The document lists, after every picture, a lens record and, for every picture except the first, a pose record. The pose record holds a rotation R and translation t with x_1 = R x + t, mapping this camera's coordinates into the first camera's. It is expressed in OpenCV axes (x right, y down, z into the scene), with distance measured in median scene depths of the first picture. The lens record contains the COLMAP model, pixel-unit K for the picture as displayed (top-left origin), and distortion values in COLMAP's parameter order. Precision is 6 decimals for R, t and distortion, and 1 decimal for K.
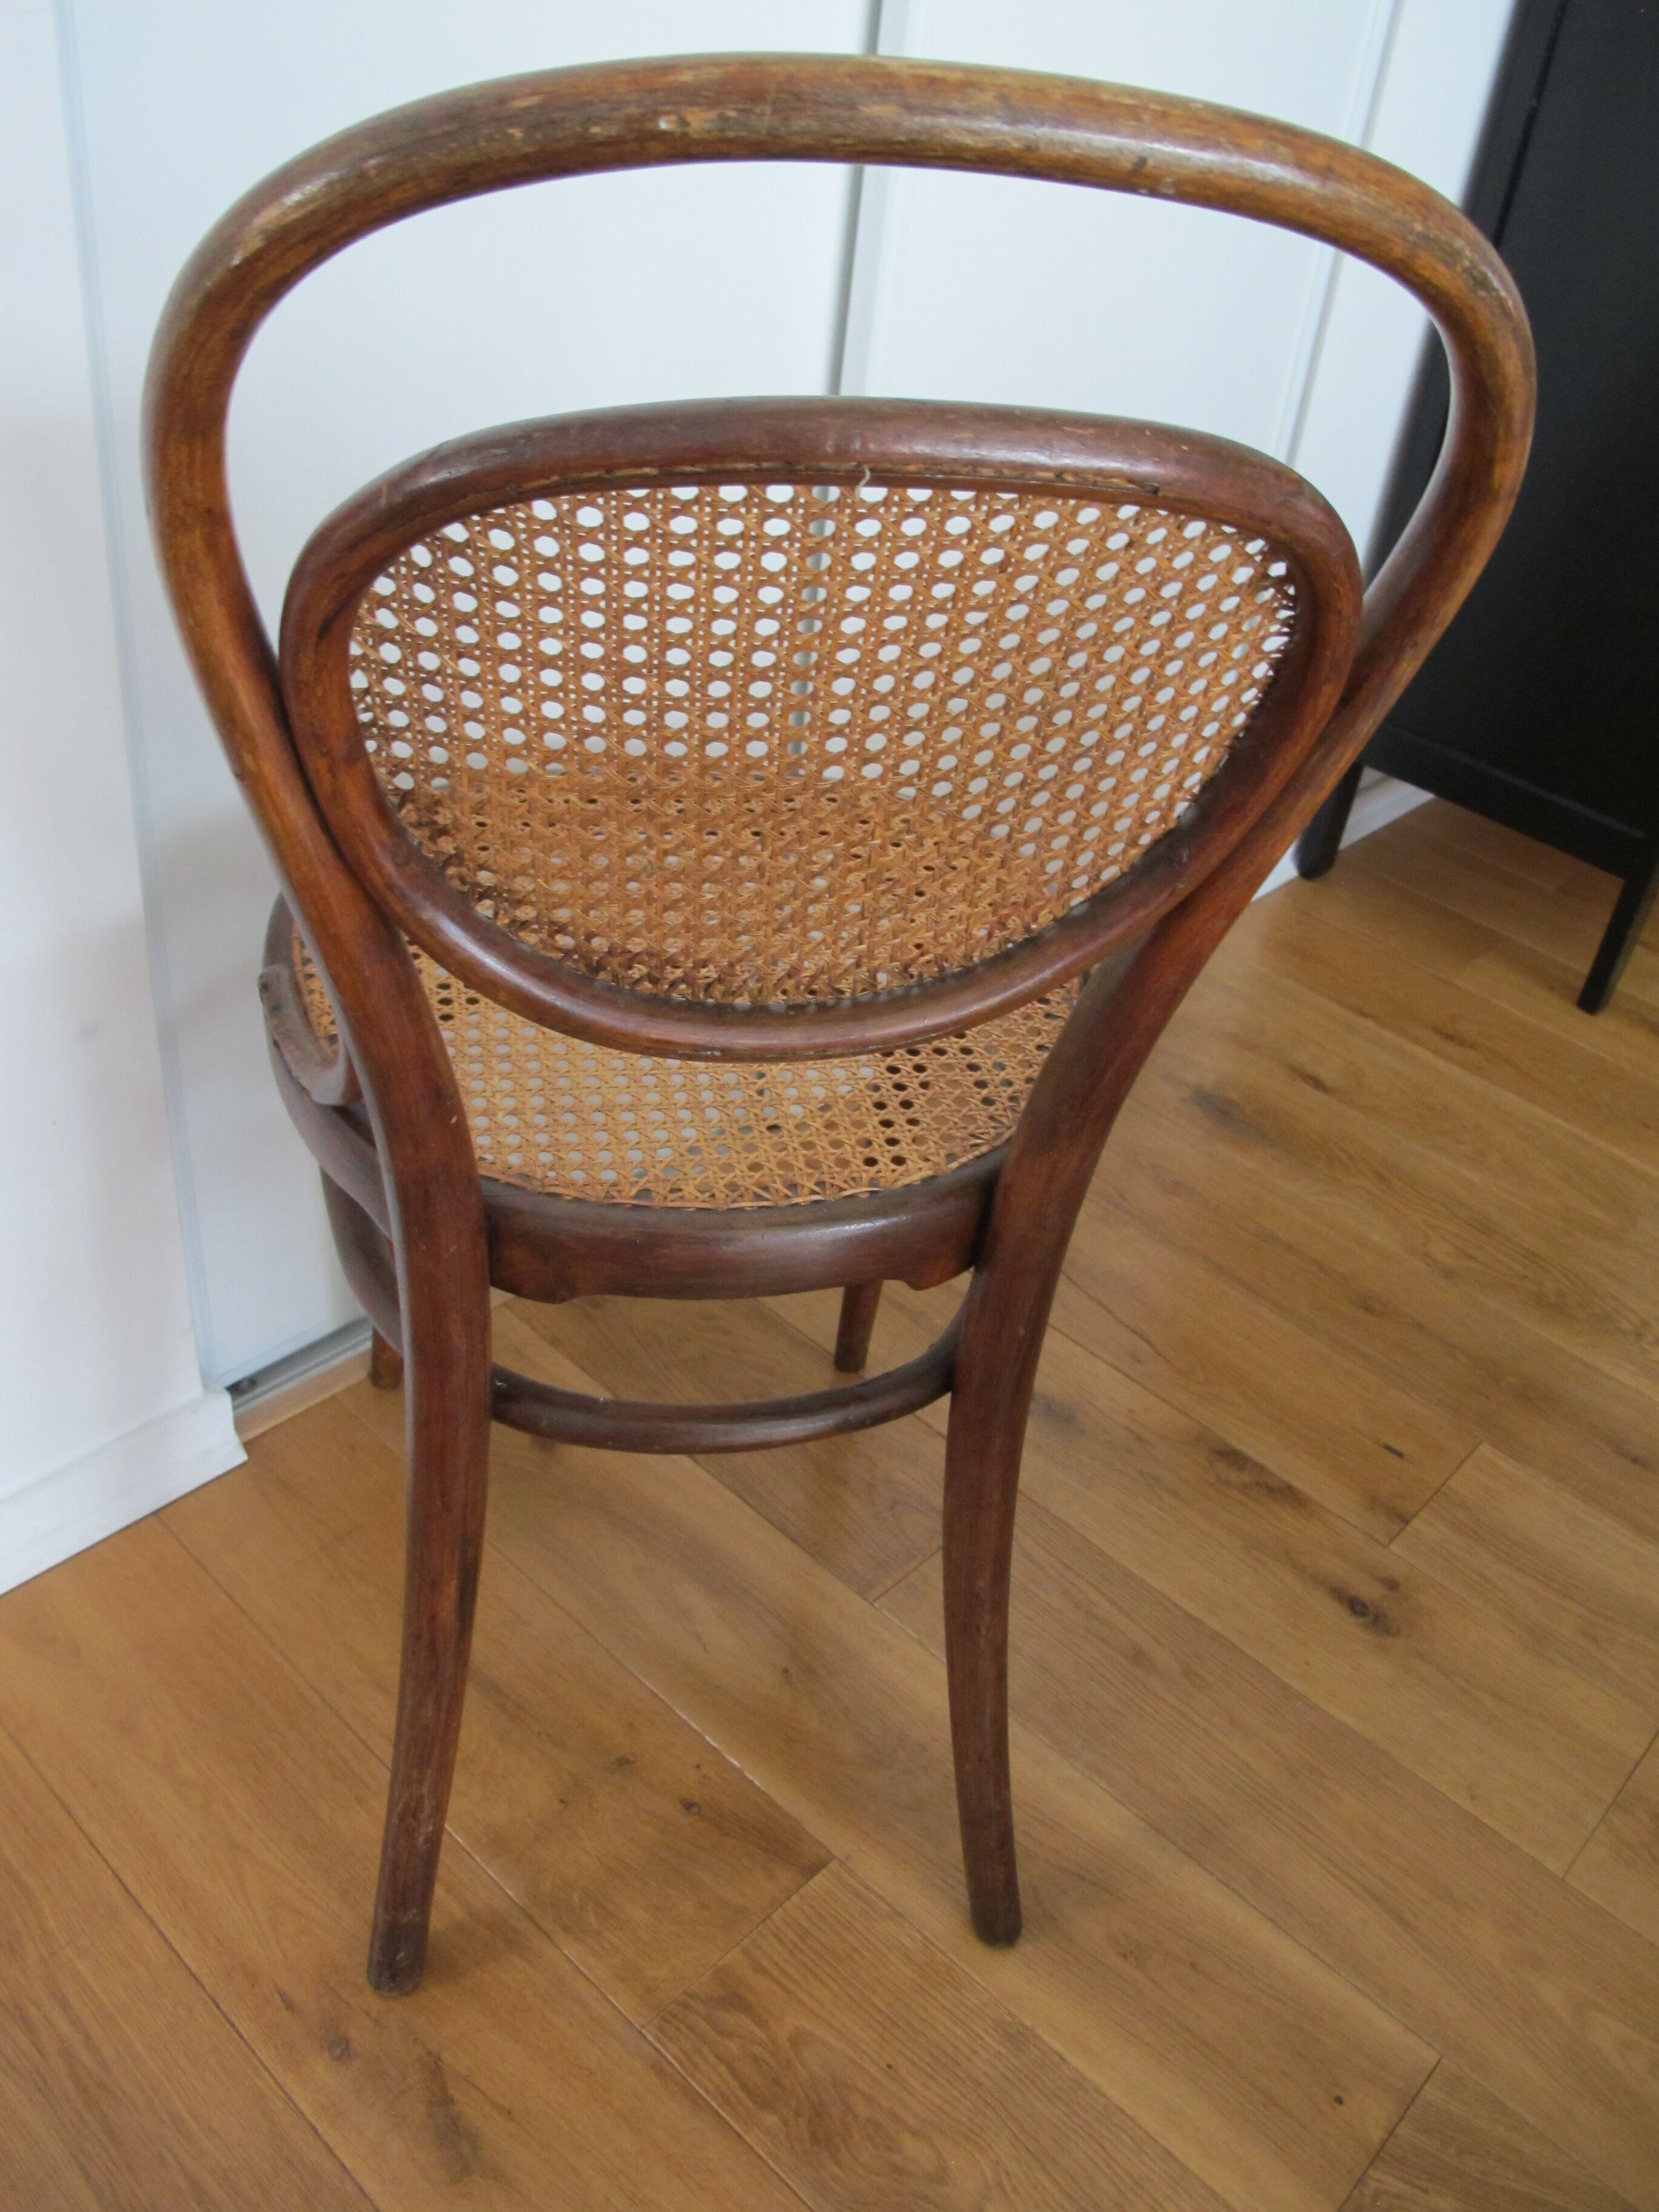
lens RADIAL K [[1846.6, 0, 811.4], [0, 1846.6, 1089.2], [0, 0, 1]] dist [-0.144584, 0.099945]
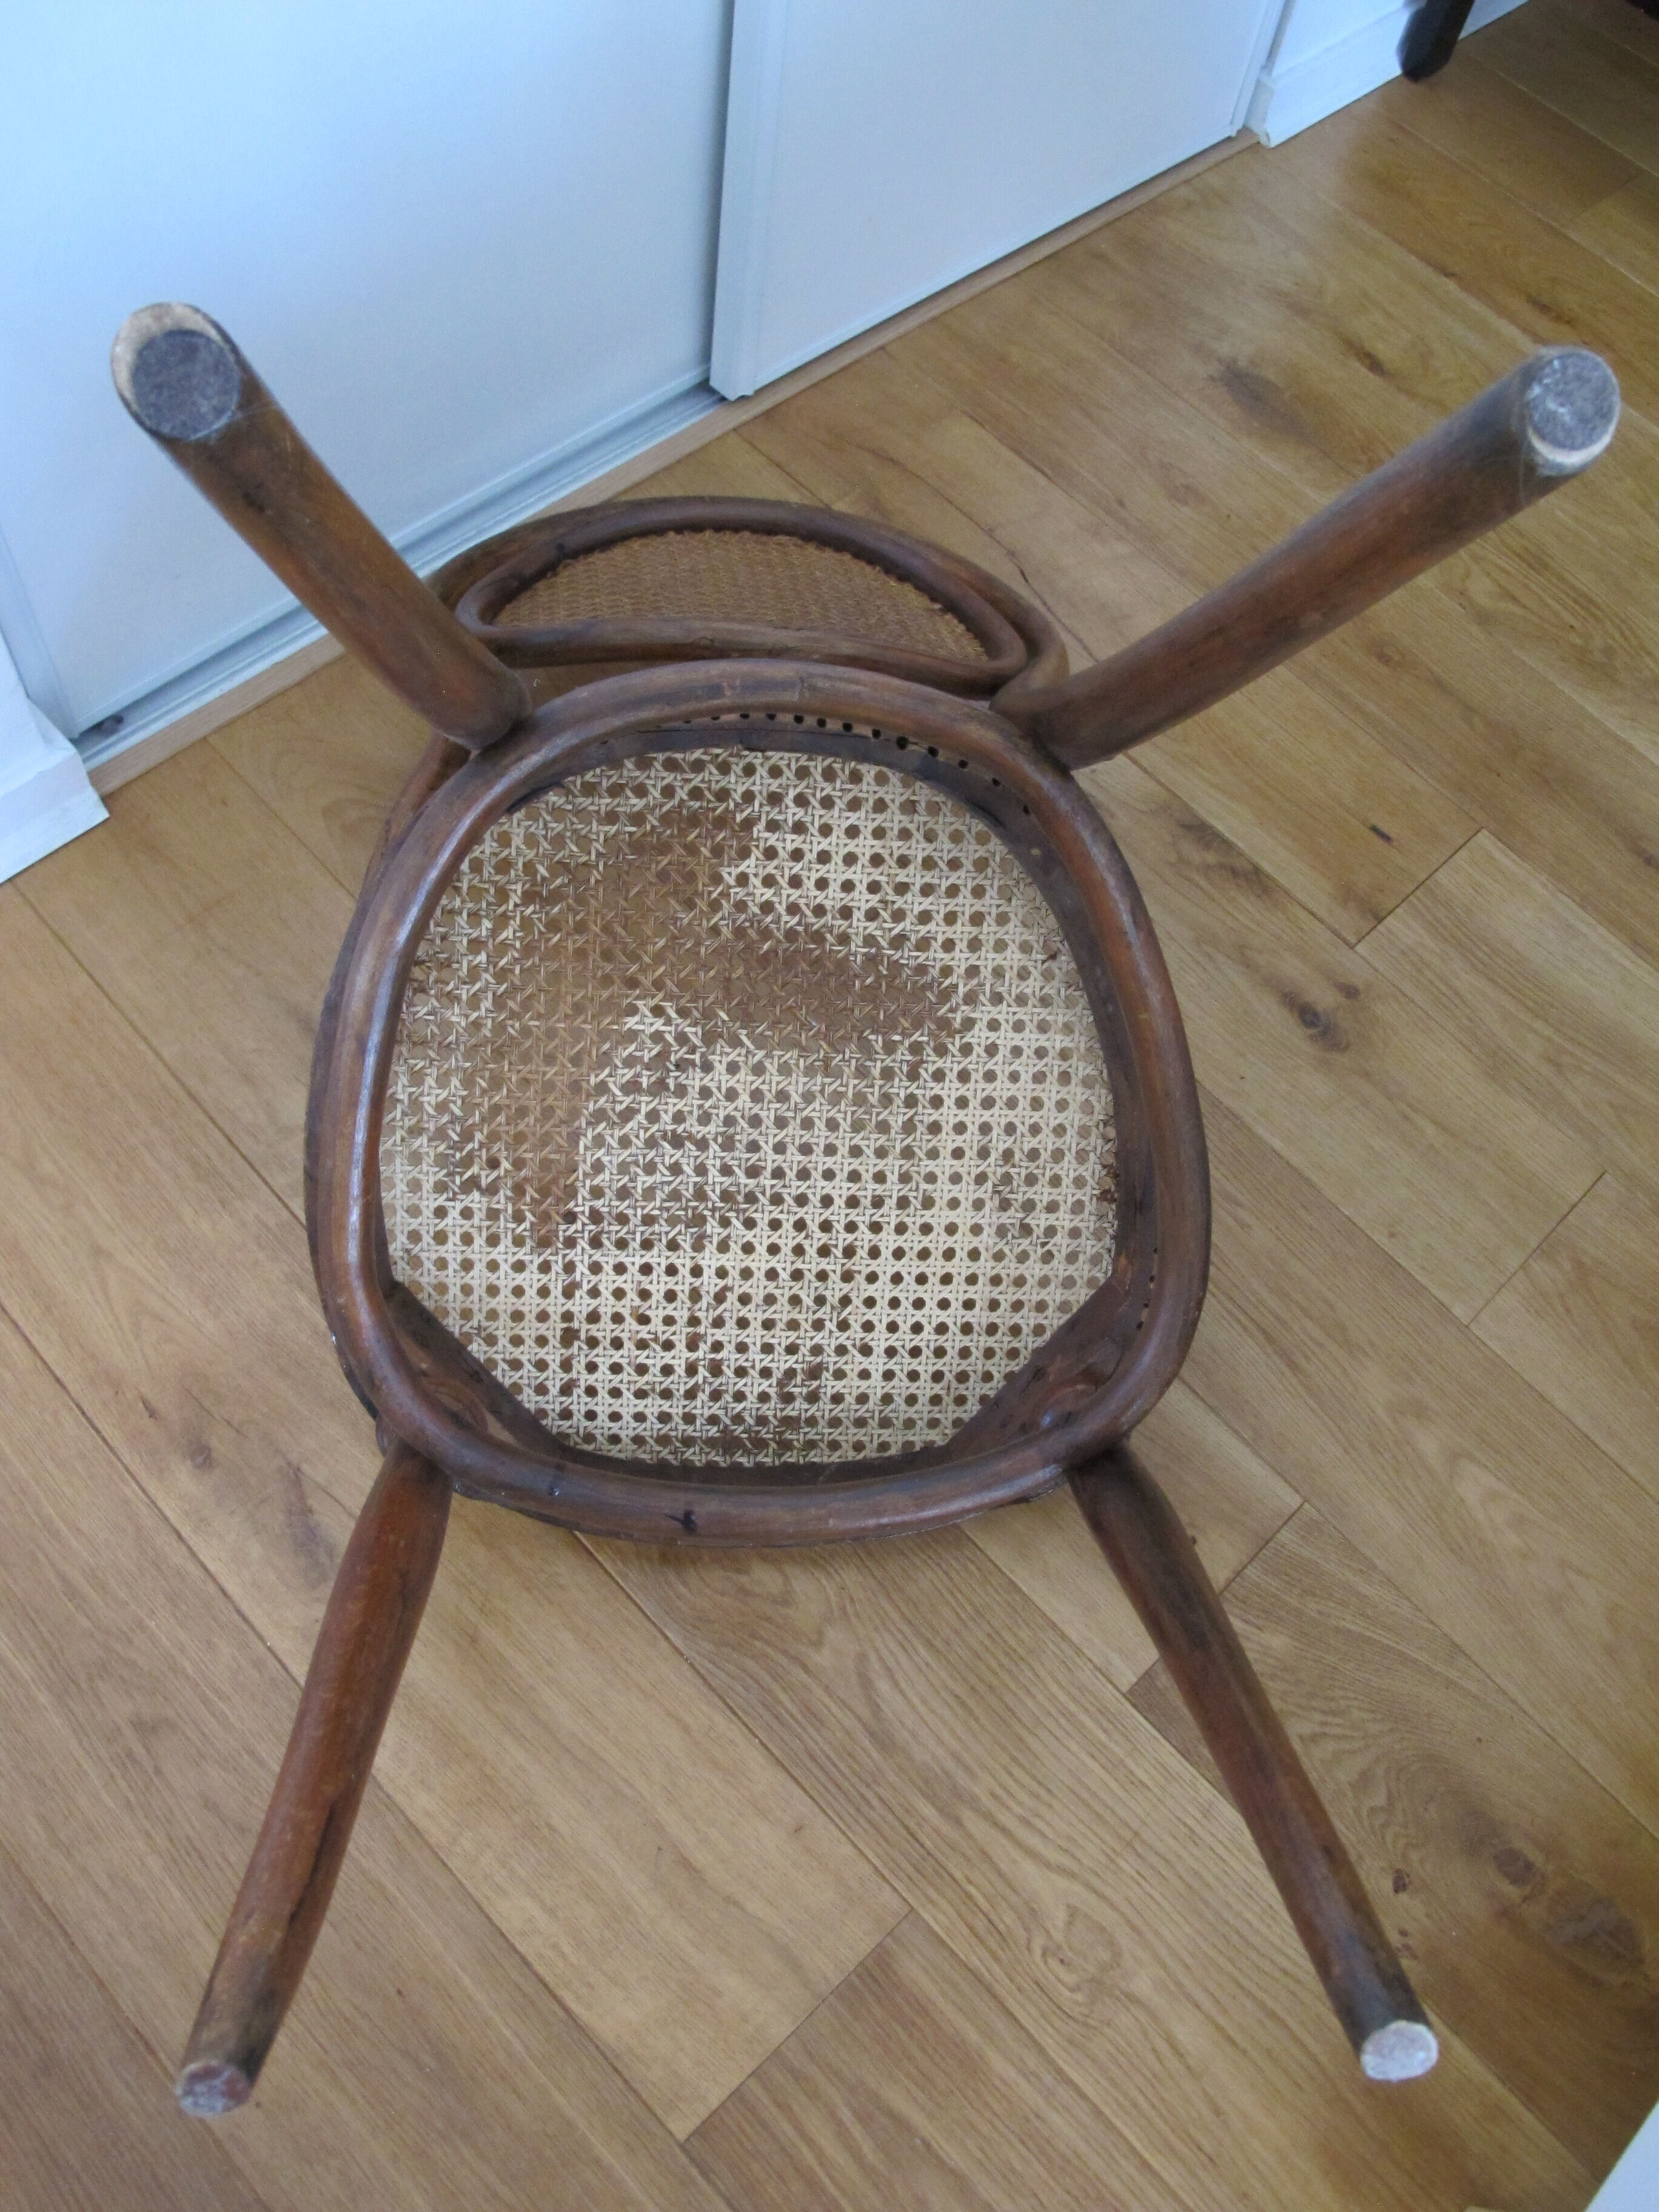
lens RADIAL K [[1846.6, 0, 830.6], [0, 1846.6, 1095.0], [0, 0, 1]] dist [-0.144584, 0.099945]
pose [[0.998888, 0.042038, -0.021348, 0.088737], [-0.028287, 0.896580, 0.441978, -0.093122], [0.037720, -0.440883, 0.896772, 0.147785]]
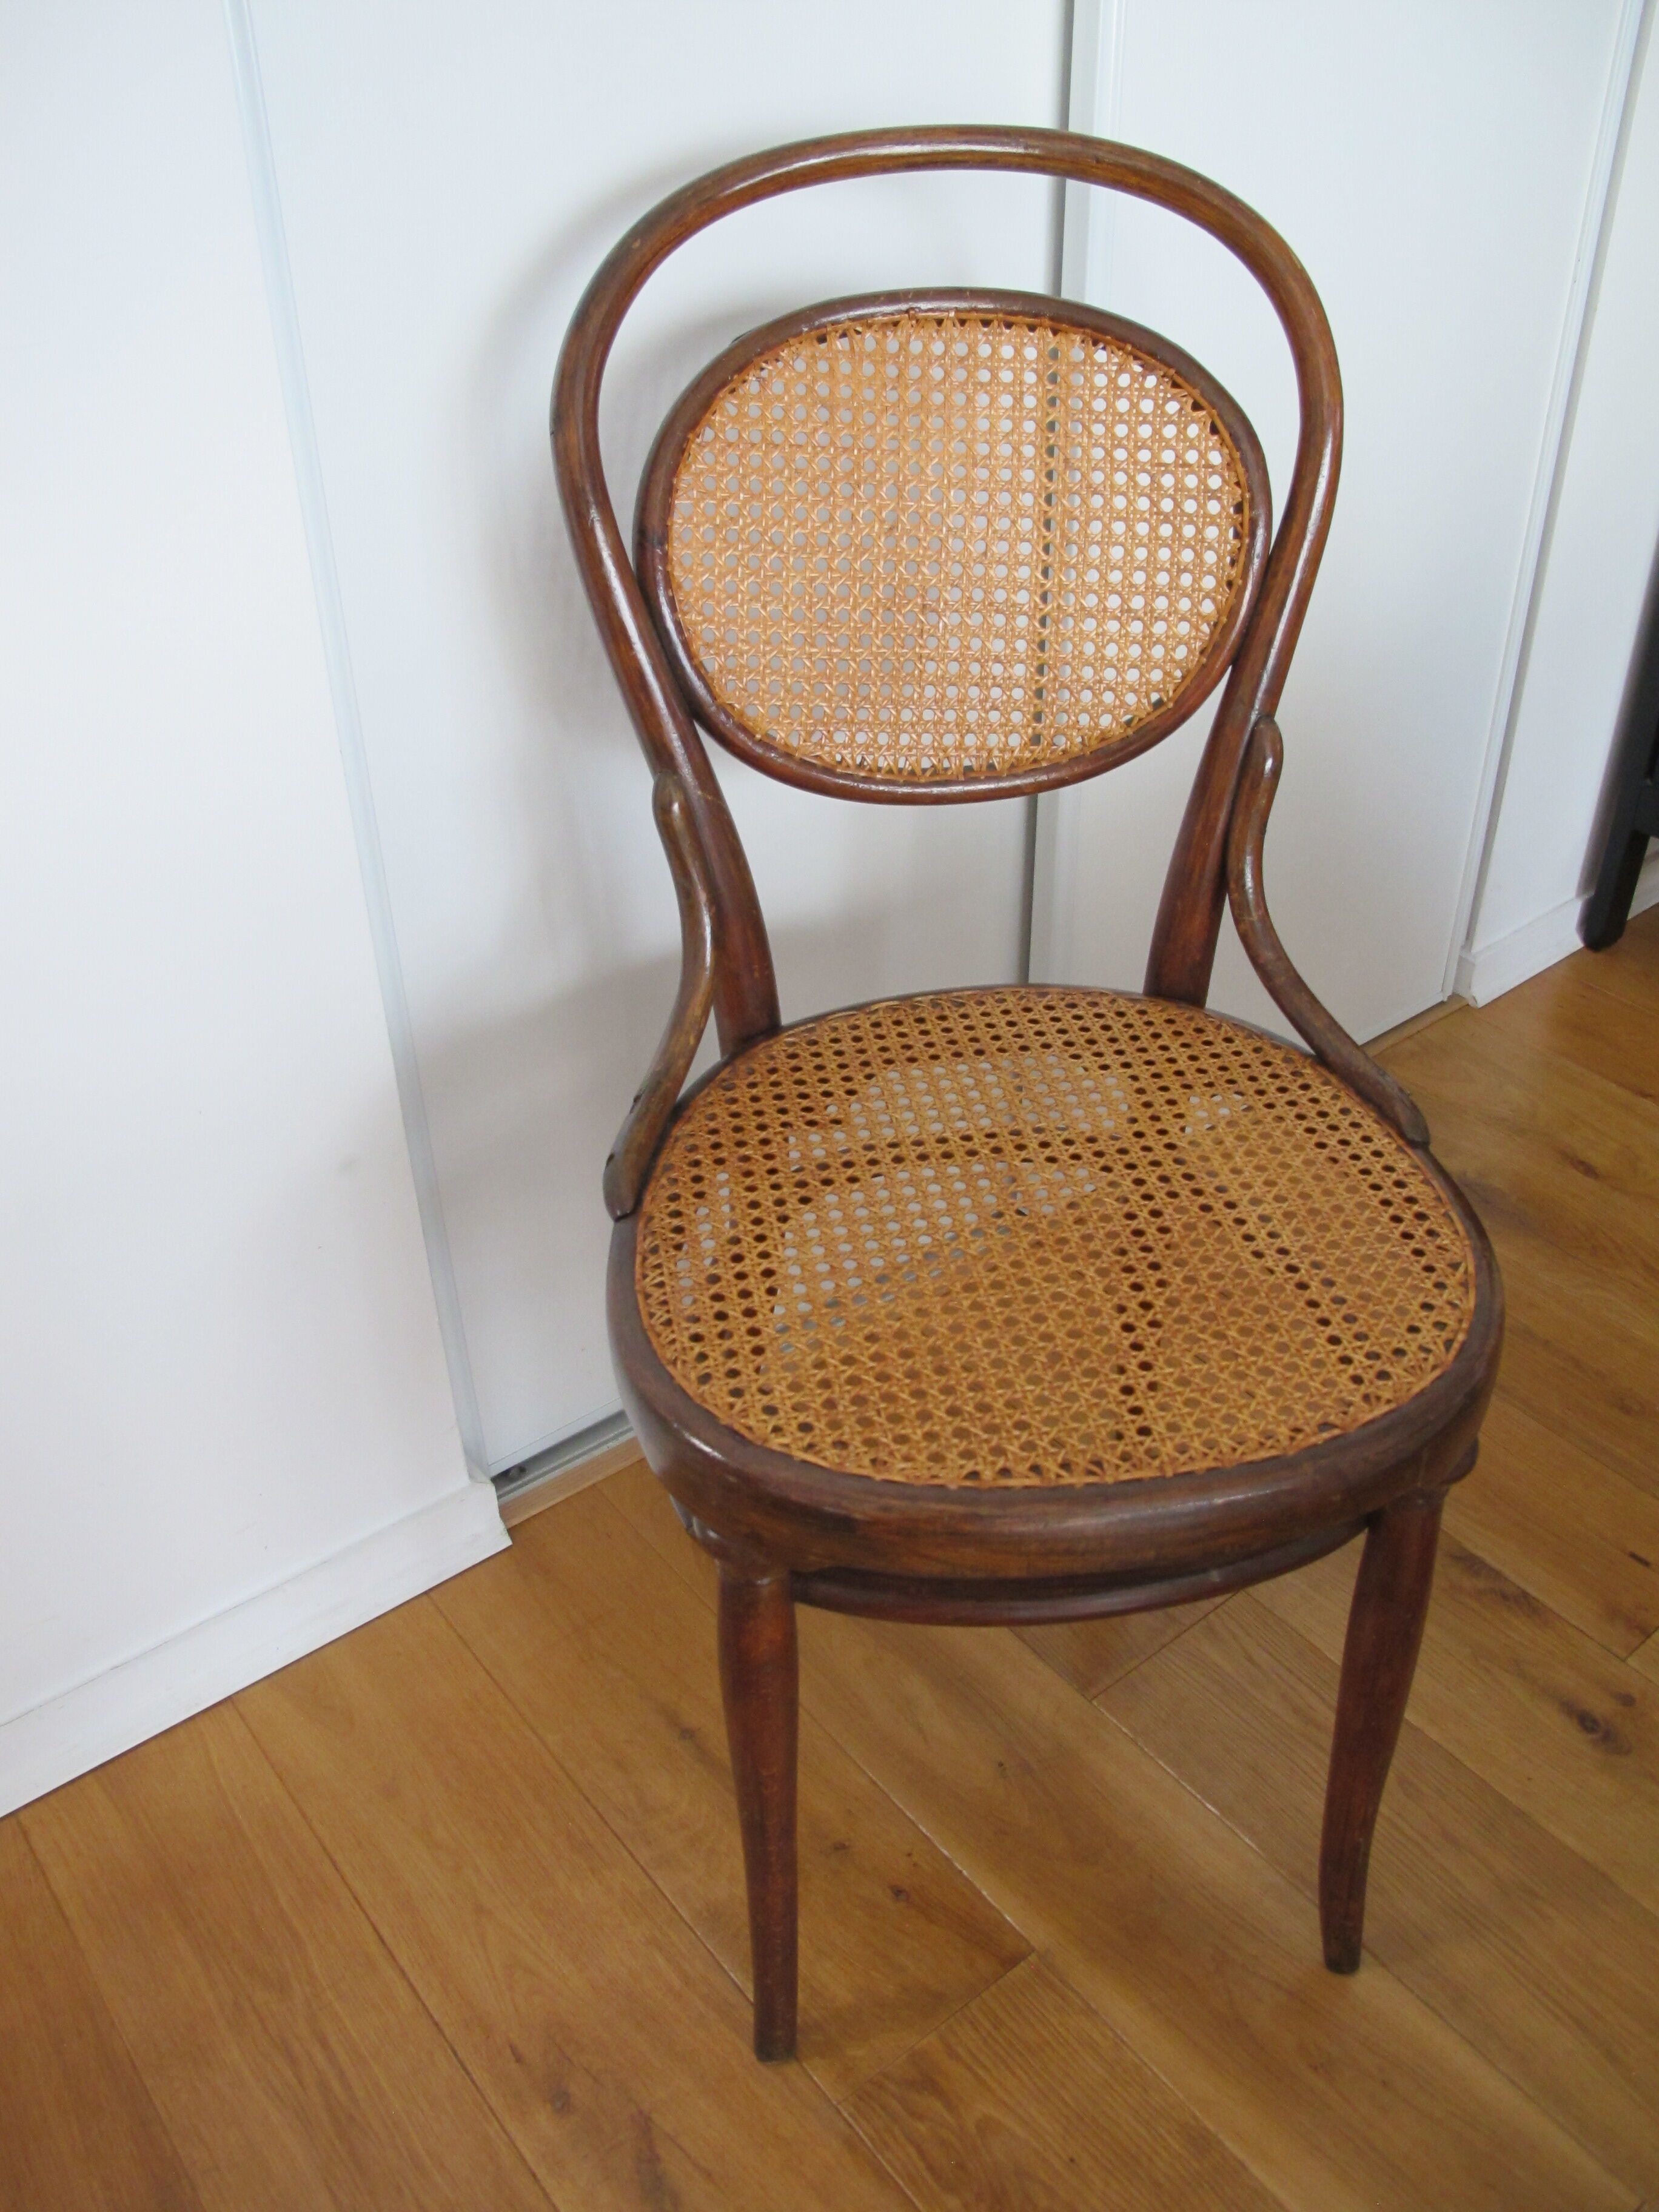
lens RADIAL K [[1846.6, 0, 822.5], [0, 1846.6, 1101.3], [0, 0, 1]] dist [-0.144584, 0.099945]
pose [[0.982235, -0.012999, -0.187205, 0.087236], [0.010516, 0.999843, -0.014250, -0.047613], [0.187361, 0.012028, 0.982217, -0.042247]]
